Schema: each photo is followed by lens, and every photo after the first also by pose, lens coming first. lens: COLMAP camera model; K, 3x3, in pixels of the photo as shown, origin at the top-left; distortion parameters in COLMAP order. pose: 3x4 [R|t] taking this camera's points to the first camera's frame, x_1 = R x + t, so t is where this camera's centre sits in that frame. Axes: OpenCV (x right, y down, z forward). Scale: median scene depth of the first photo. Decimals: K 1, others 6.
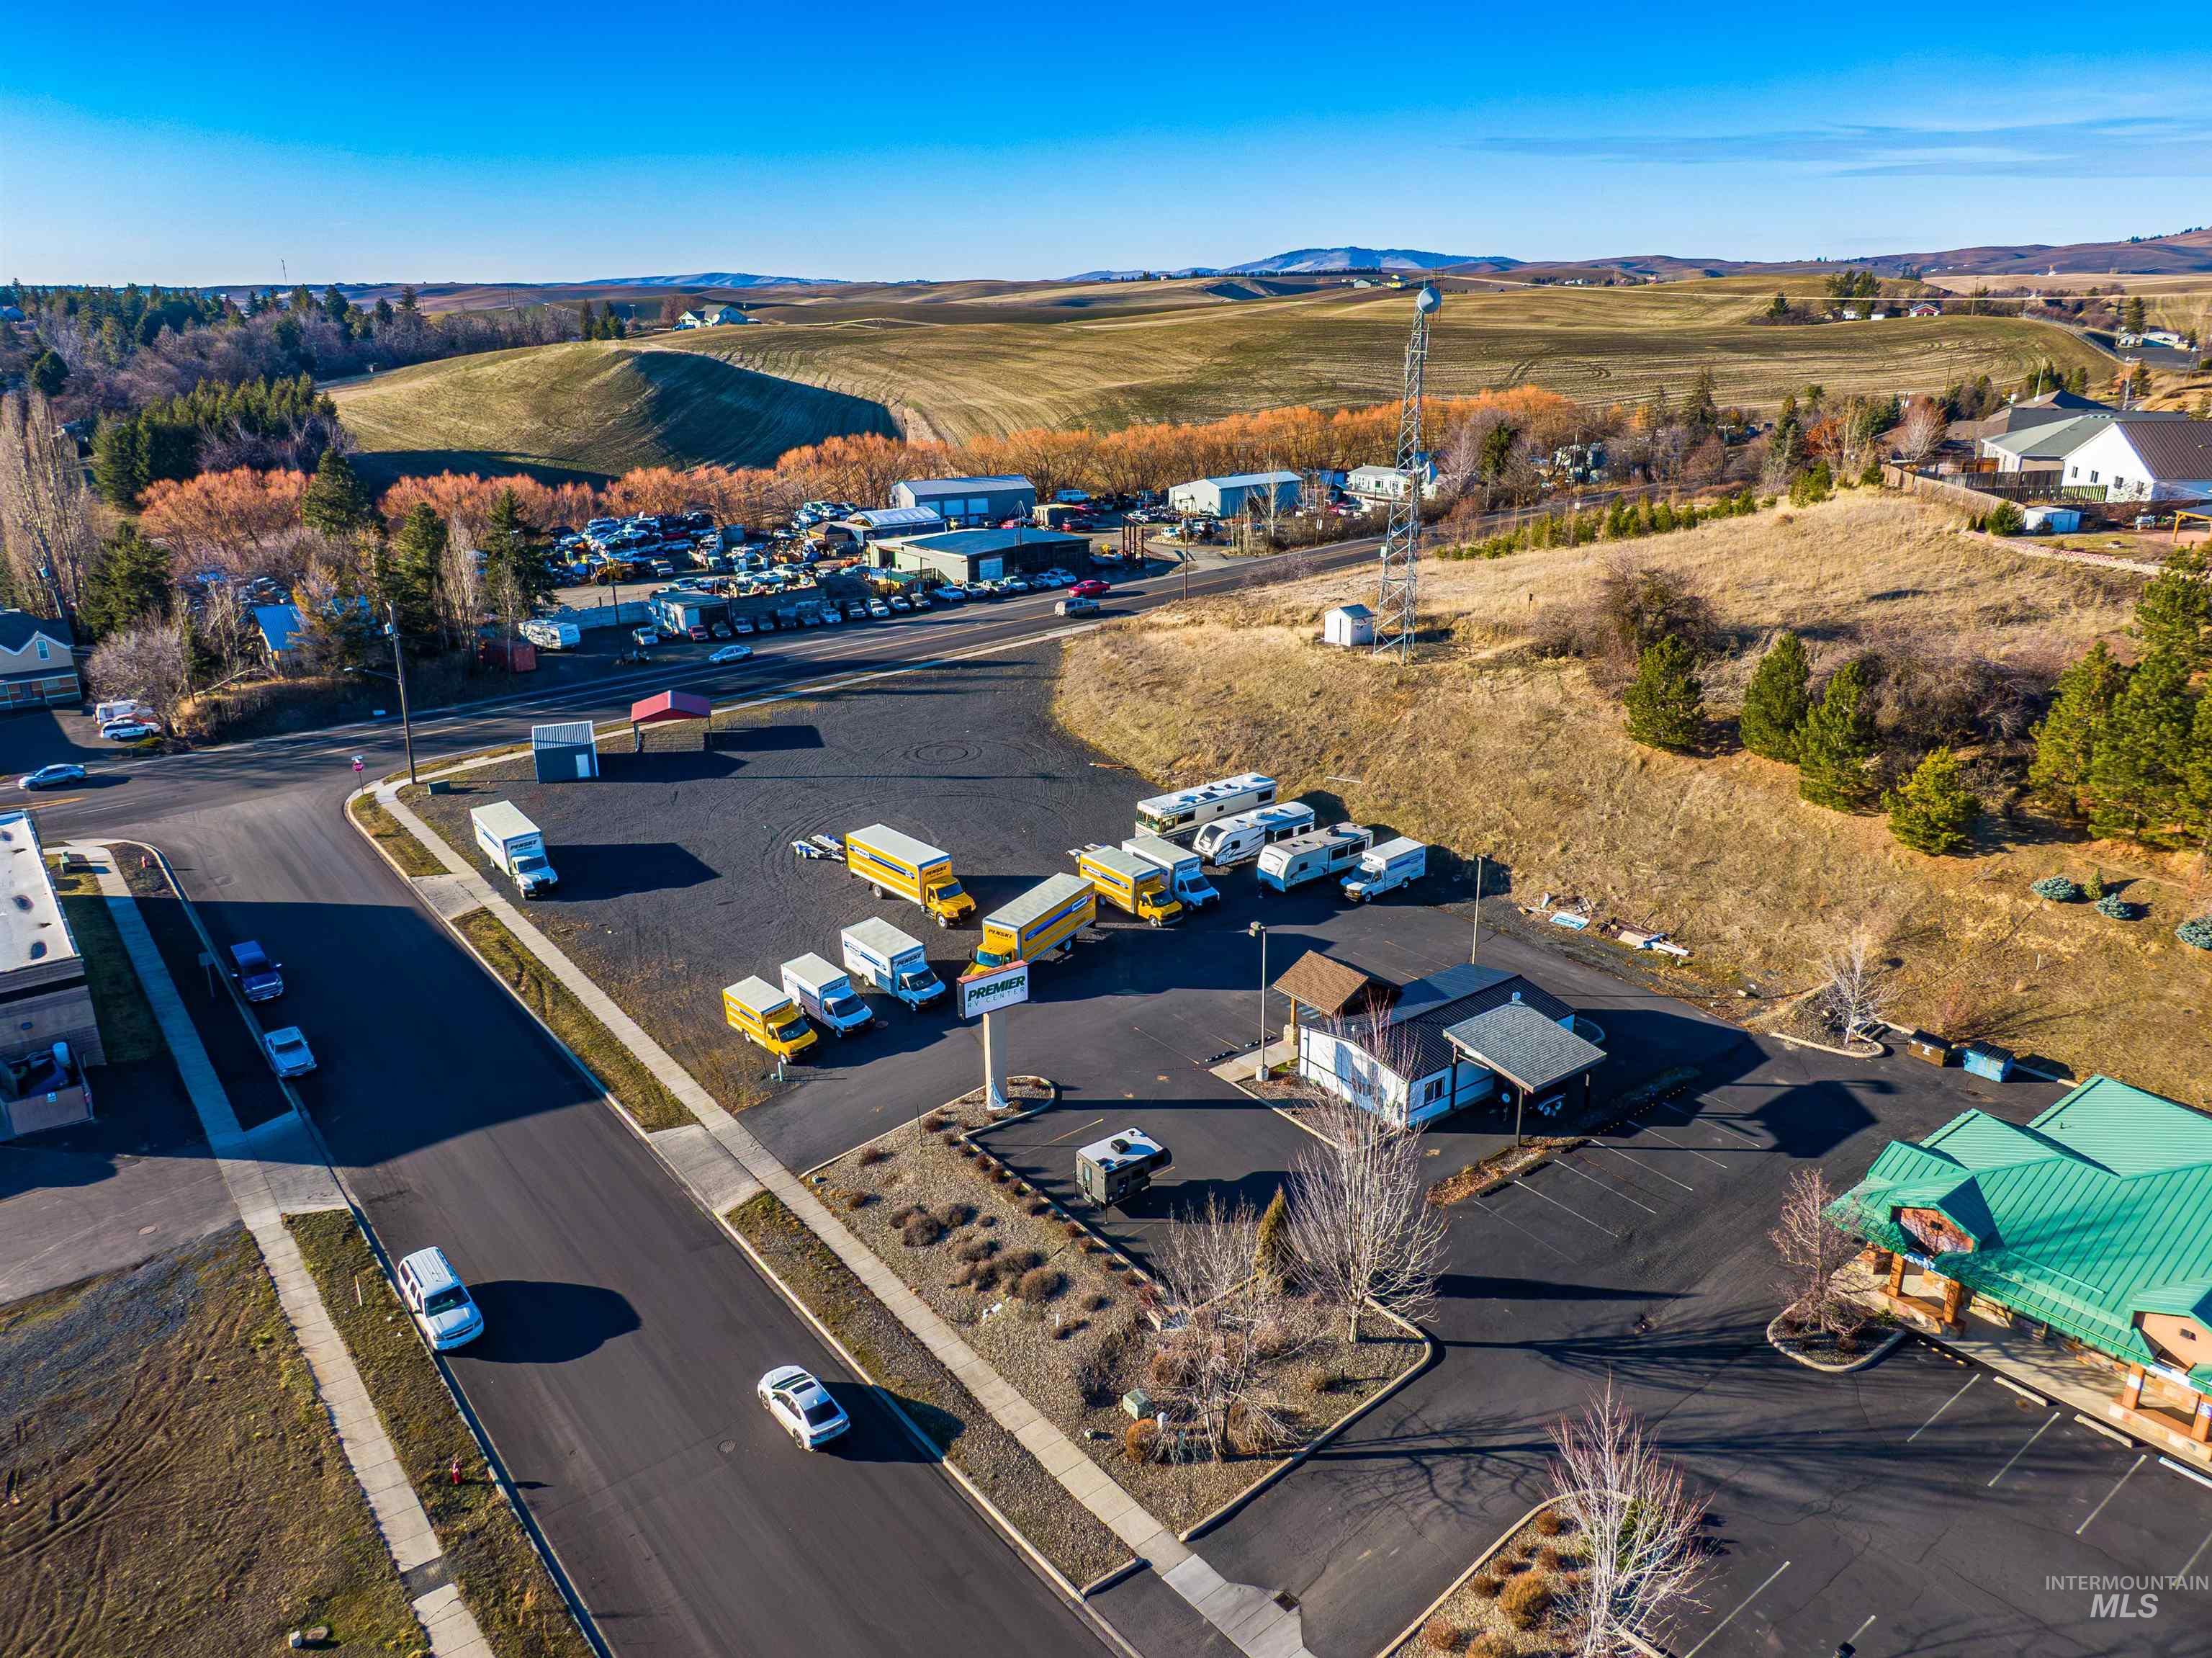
lens RADIAL K [[1571.0, 0, 1106.0], [0, 1571.0, 829.0], [0, 0, 1]] dist [0.057512, -0.121656]
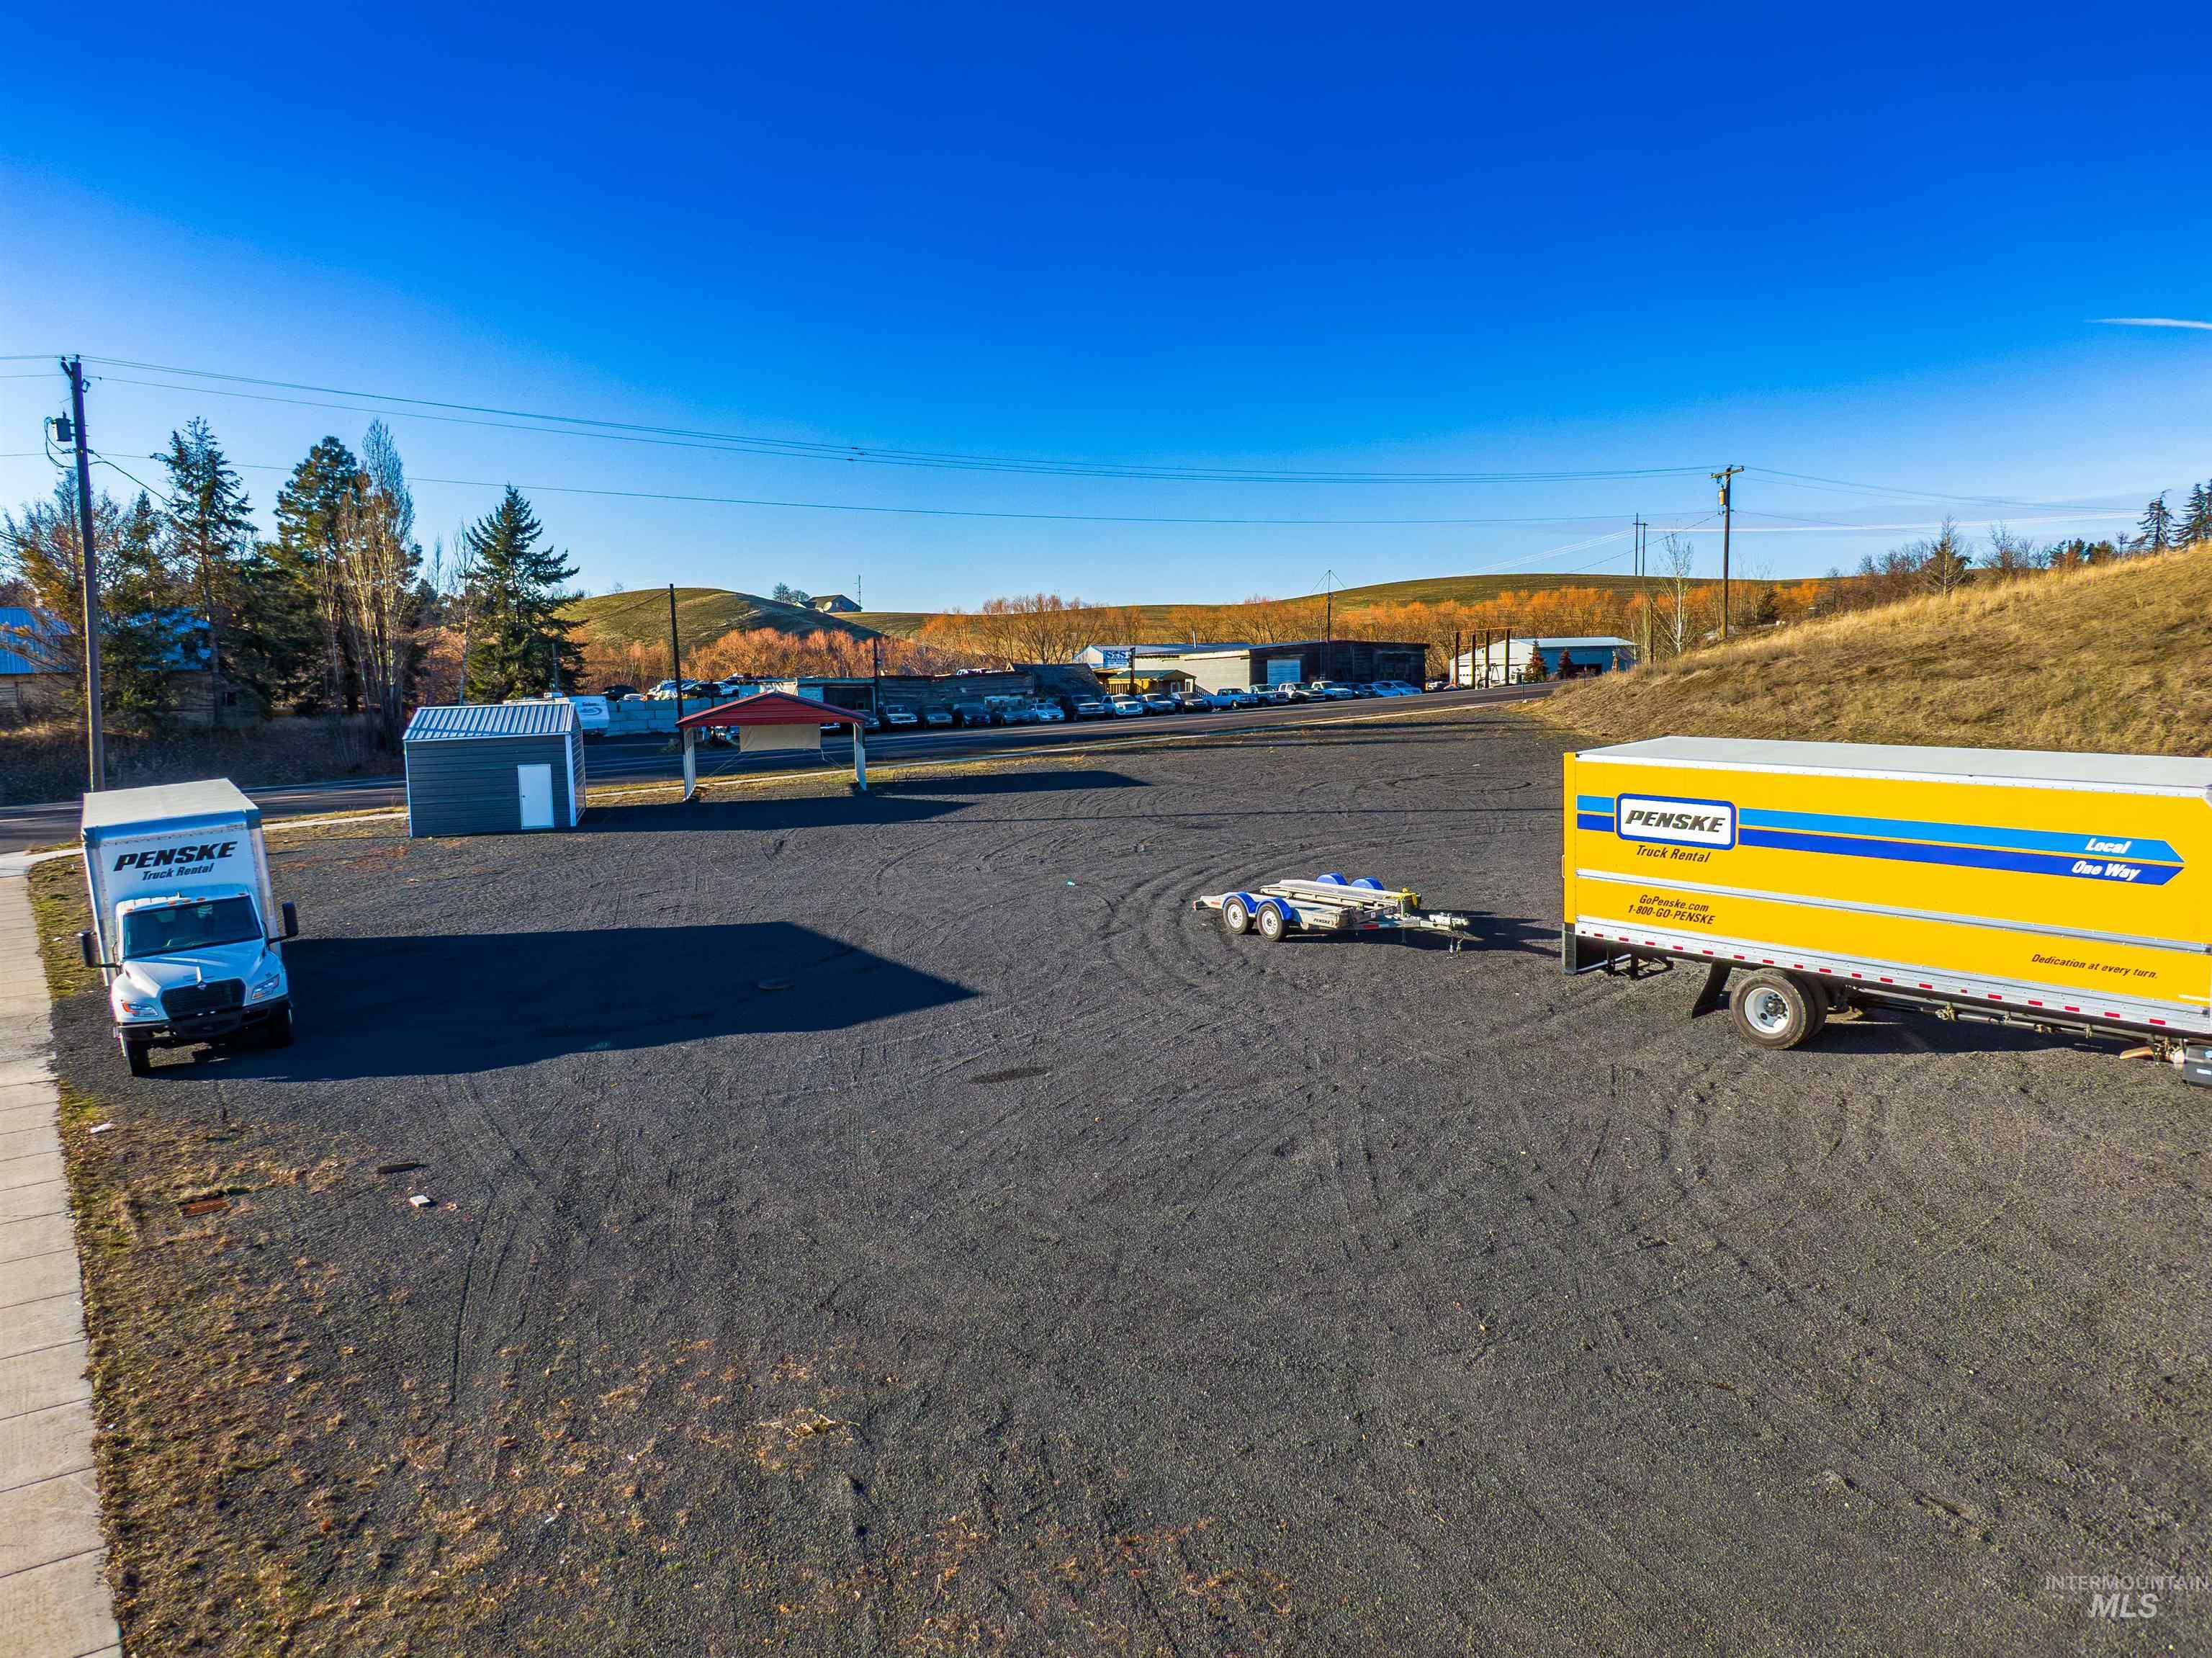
lens RADIAL K [[1571.0, 0, 1106.0], [0, 1571.0, 829.0], [0, 0, 1]] dist [0.057512, -0.121656]
pose [[0.998711, -0.007929, -0.050130, -0.223837], [-0.003457, 0.974800, -0.223056, 0.063938], [0.050635, 0.222942, 0.973516, 0.811375]]
